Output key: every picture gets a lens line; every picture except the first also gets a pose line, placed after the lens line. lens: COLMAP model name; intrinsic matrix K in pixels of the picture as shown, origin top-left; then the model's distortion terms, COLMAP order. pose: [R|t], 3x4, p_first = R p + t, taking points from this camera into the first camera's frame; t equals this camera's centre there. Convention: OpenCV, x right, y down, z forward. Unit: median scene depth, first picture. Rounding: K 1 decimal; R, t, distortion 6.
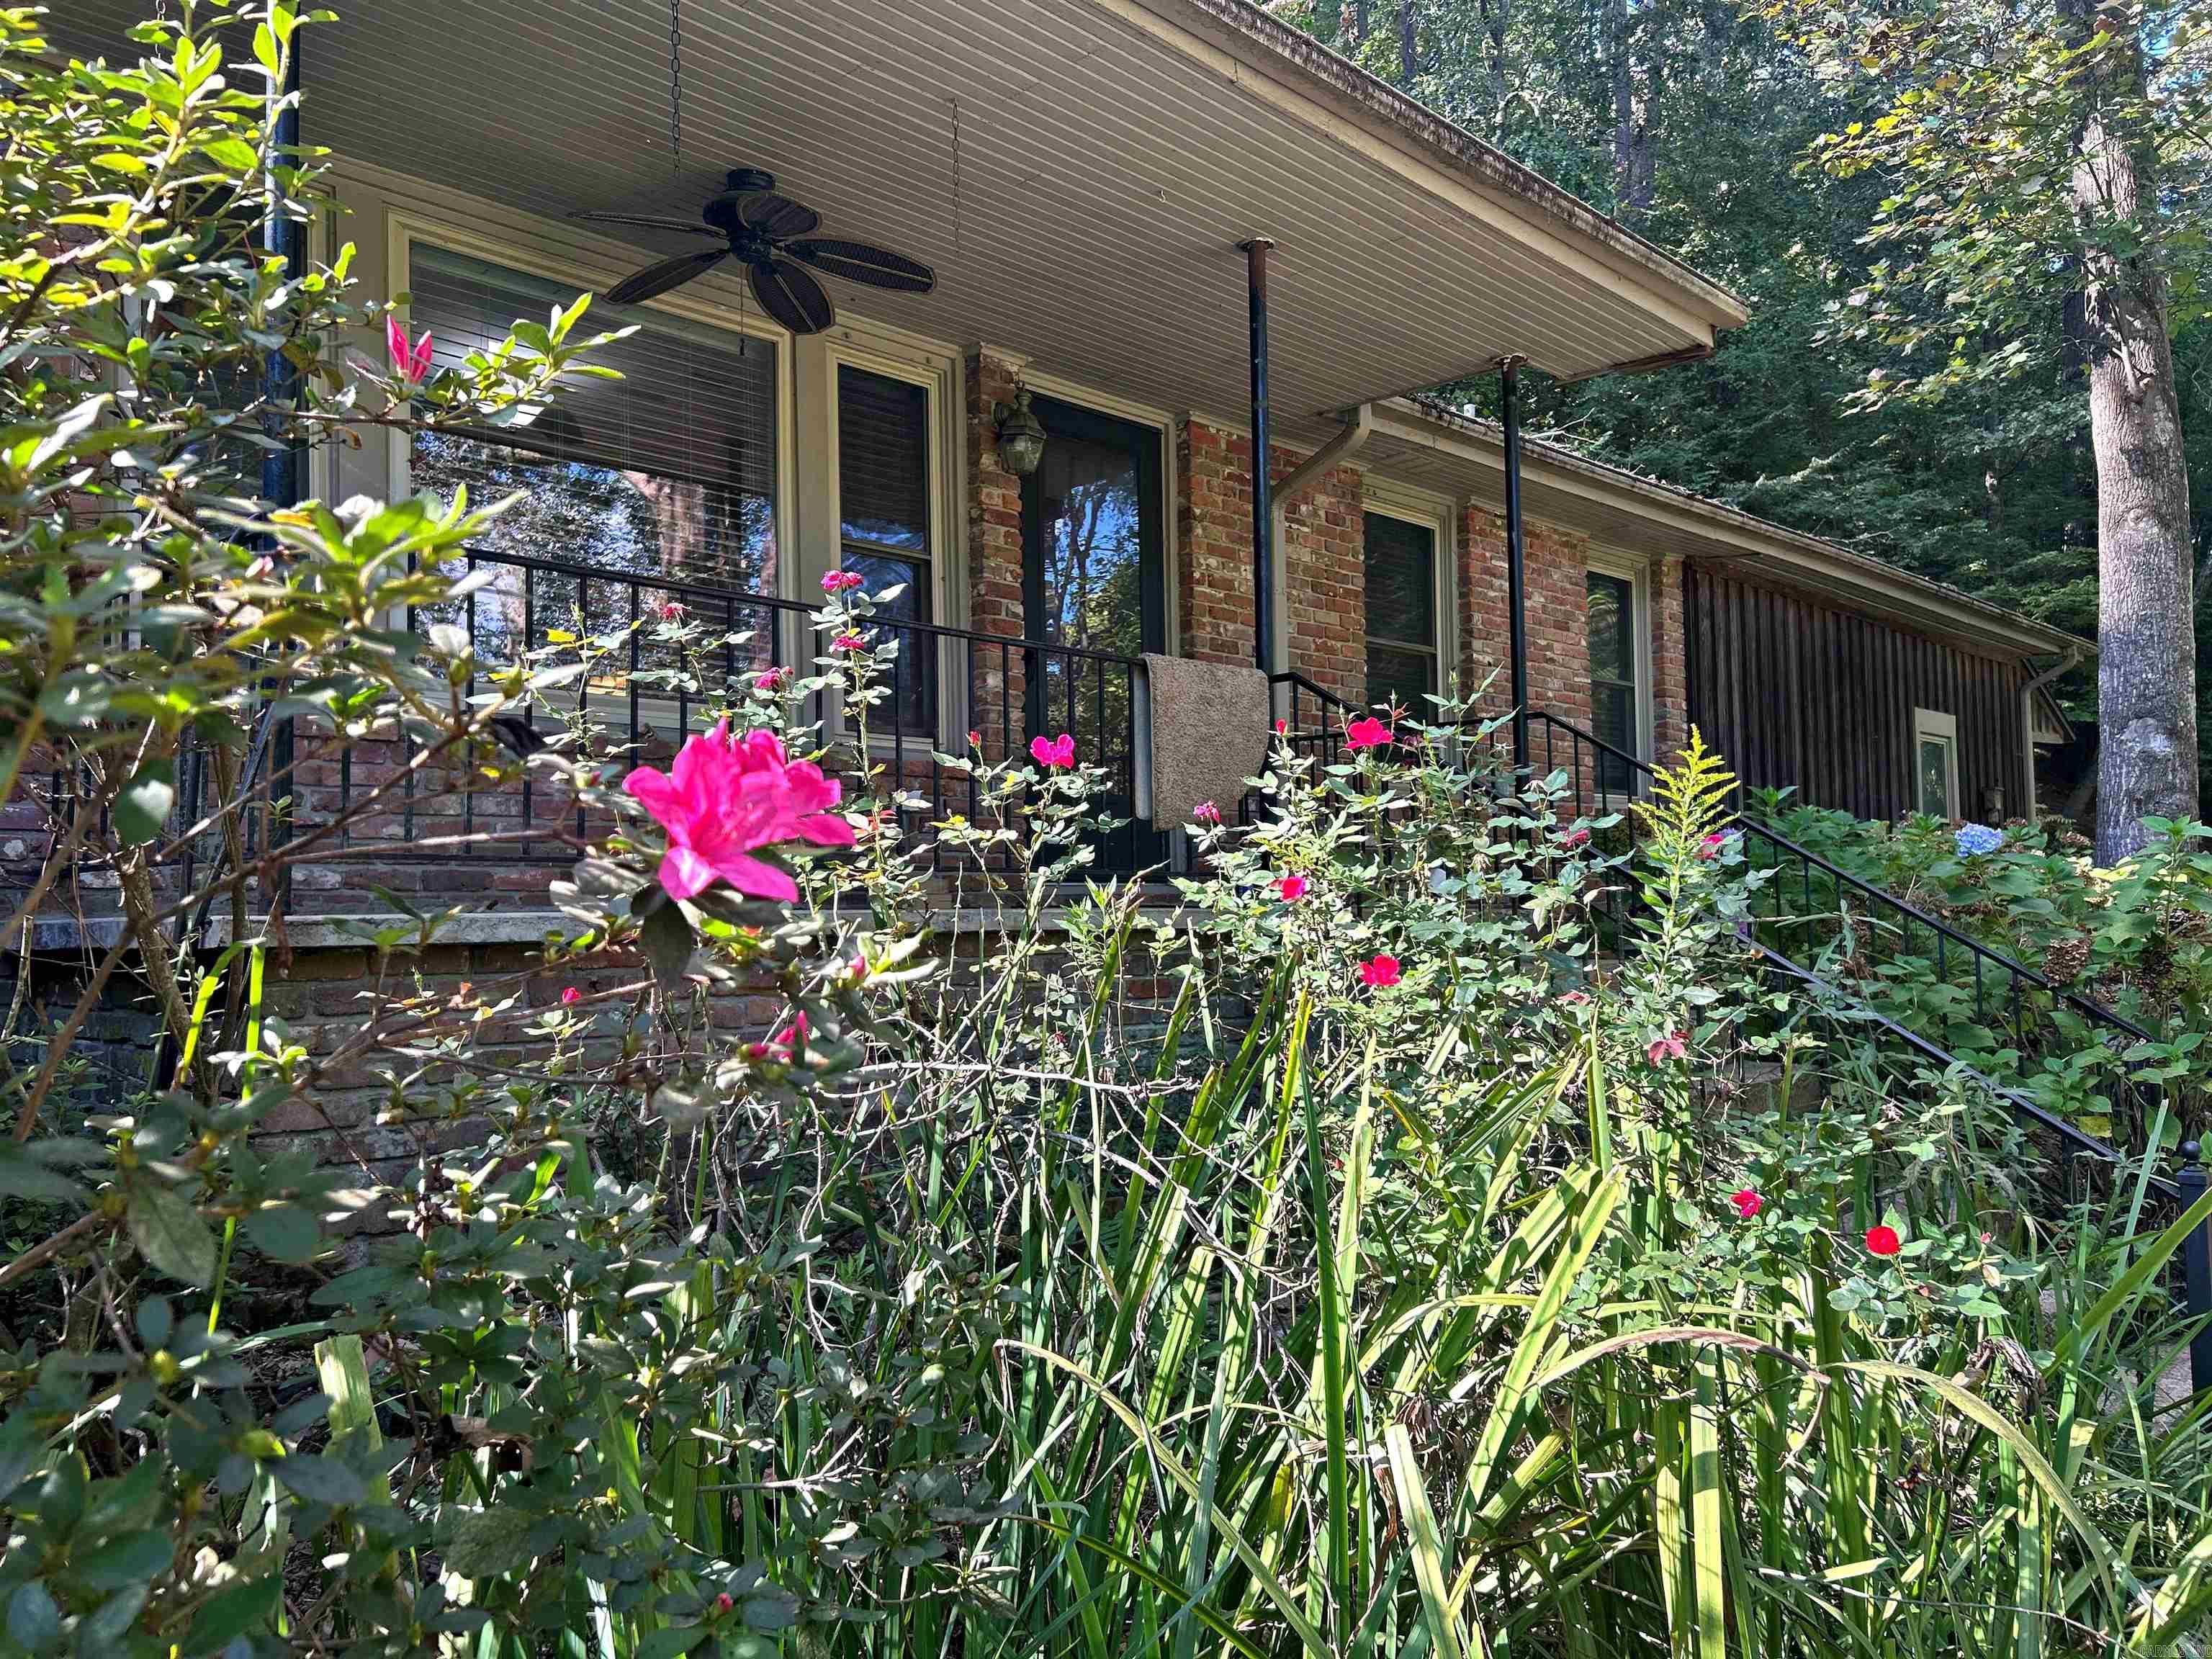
lens RADIAL K [[1674.9, 0, 1111.6], [0, 1674.9, 830.4], [0, 0, 1]] dist [0.029700, -0.008591]
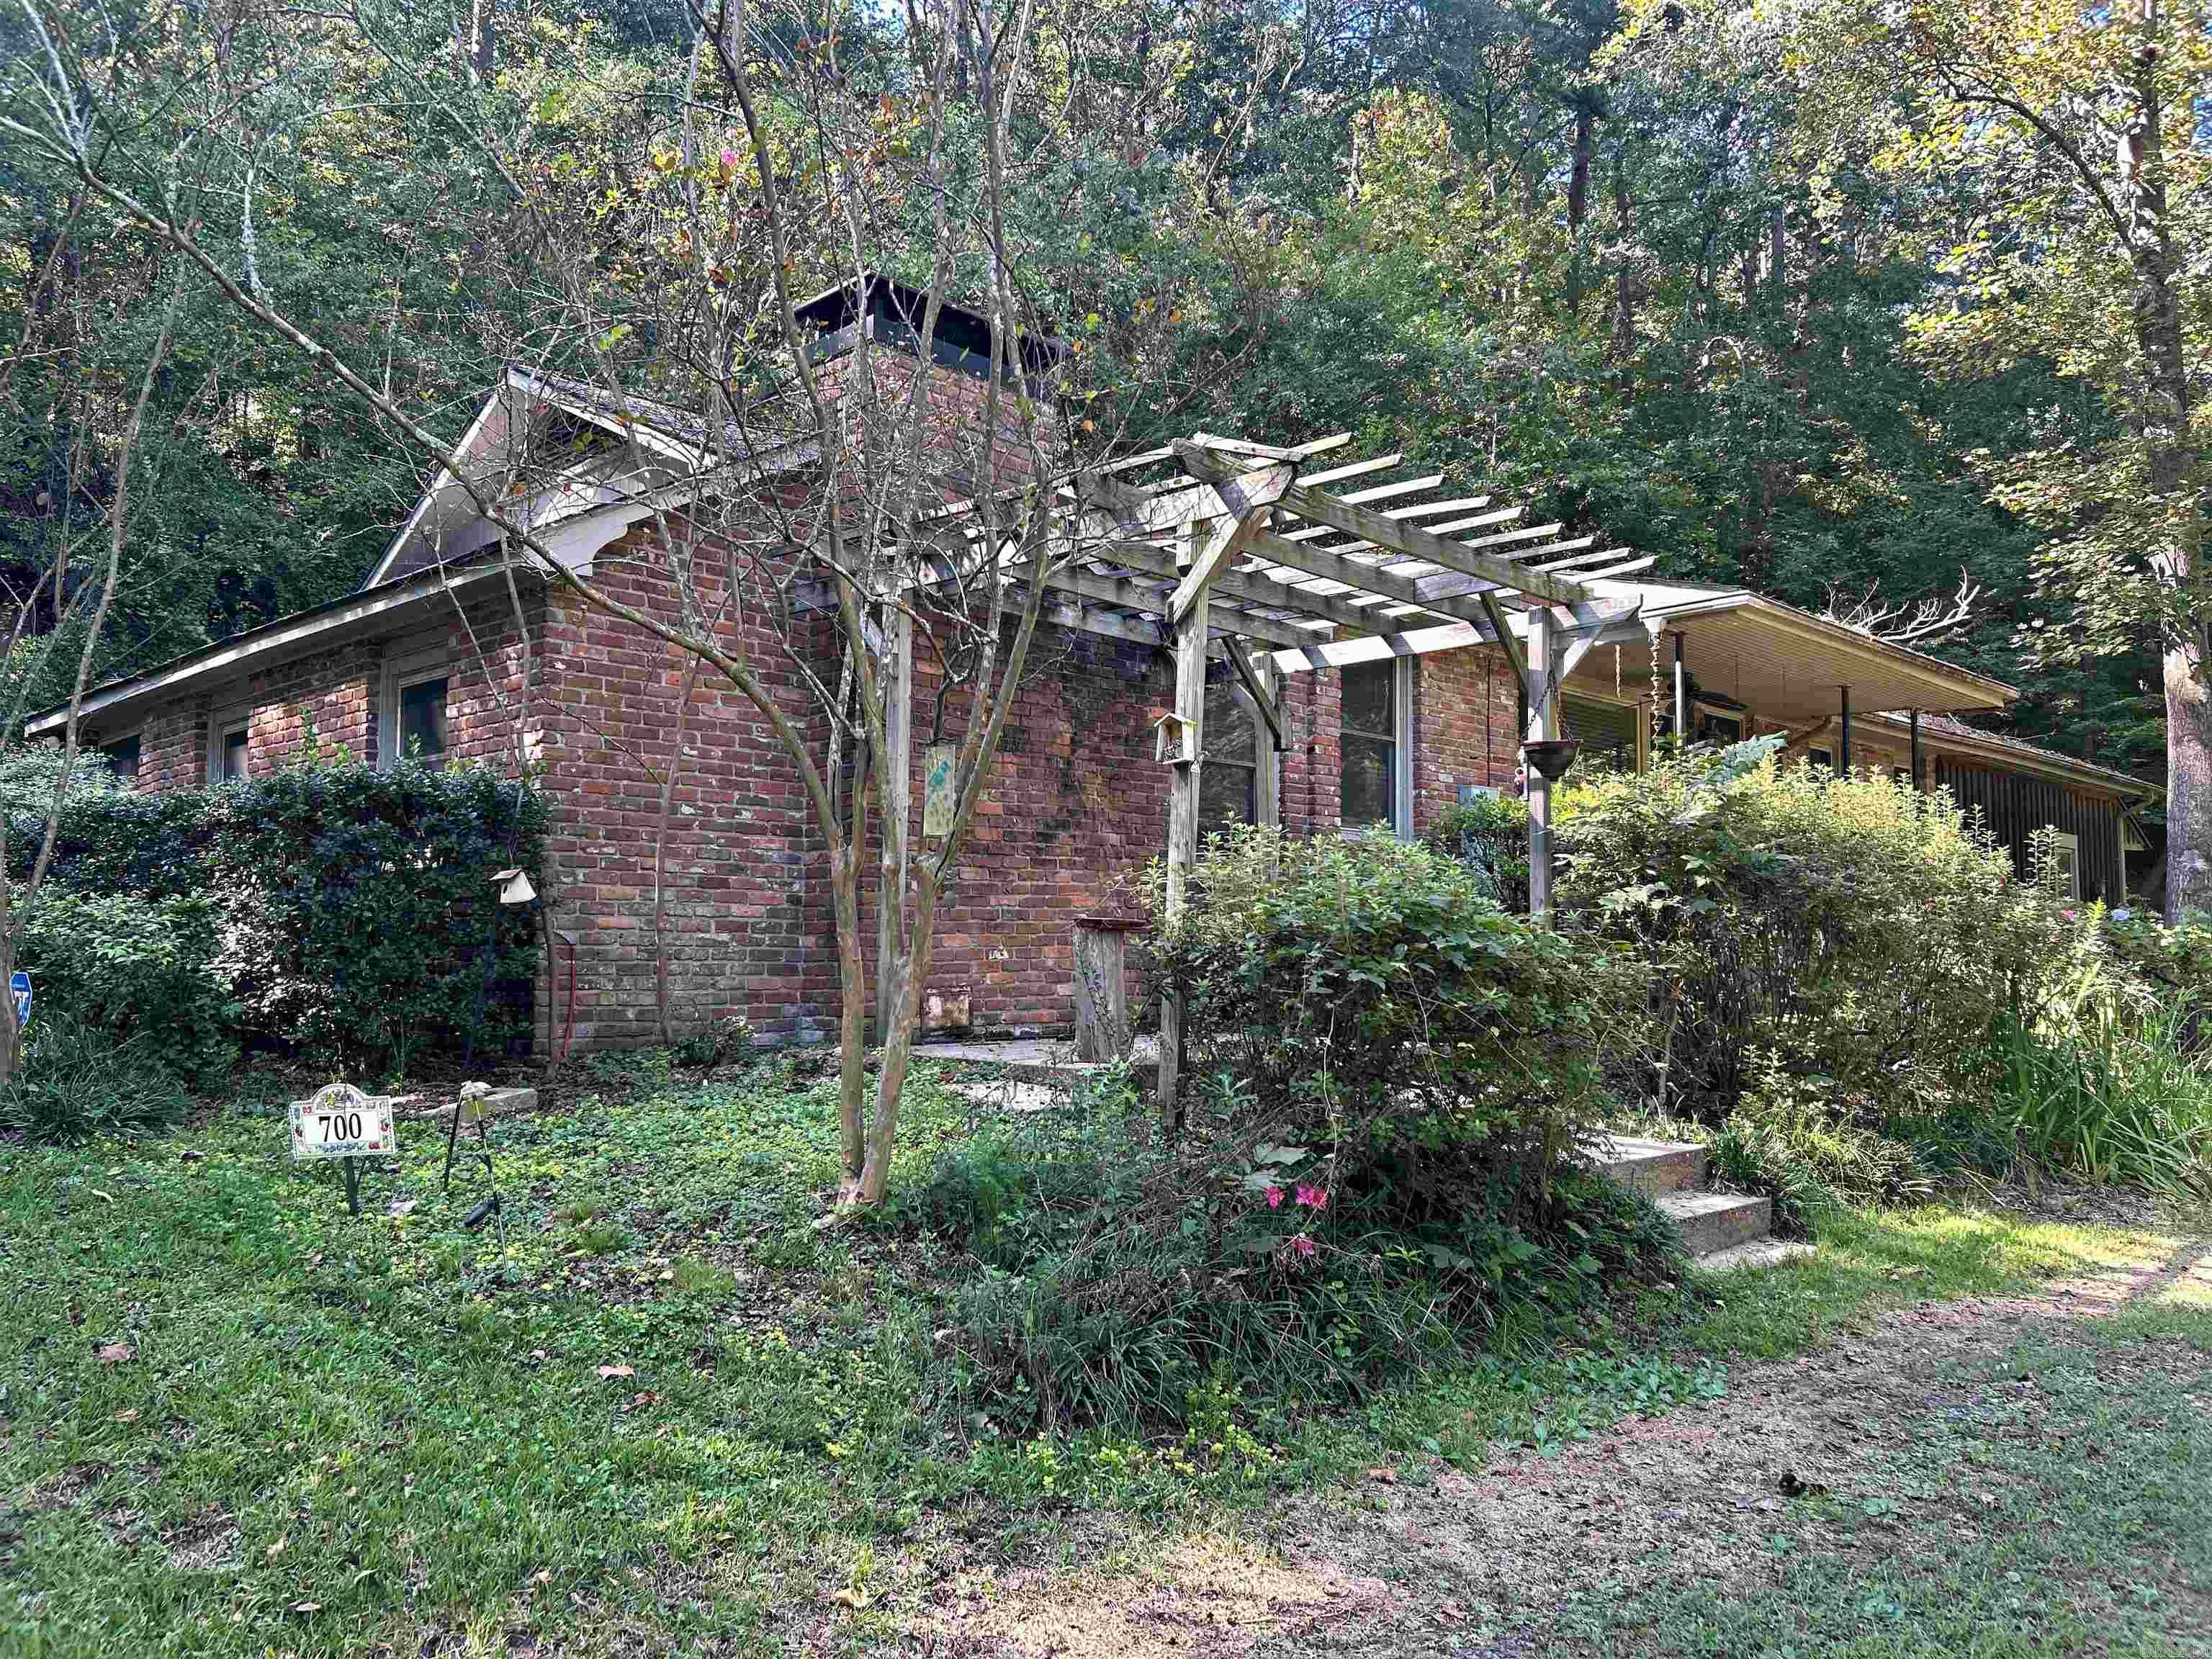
lens RADIAL K [[1674.9, 0, 1096.3], [0, 1674.9, 836.2], [0, 0, 1]] dist [0.029700, -0.008591]
pose [[0.999157, 0.021628, -0.034892, -0.491612], [-0.022372, 0.999527, -0.021086, -0.014145], [0.034420, 0.021849, 0.999169, -0.838643]]
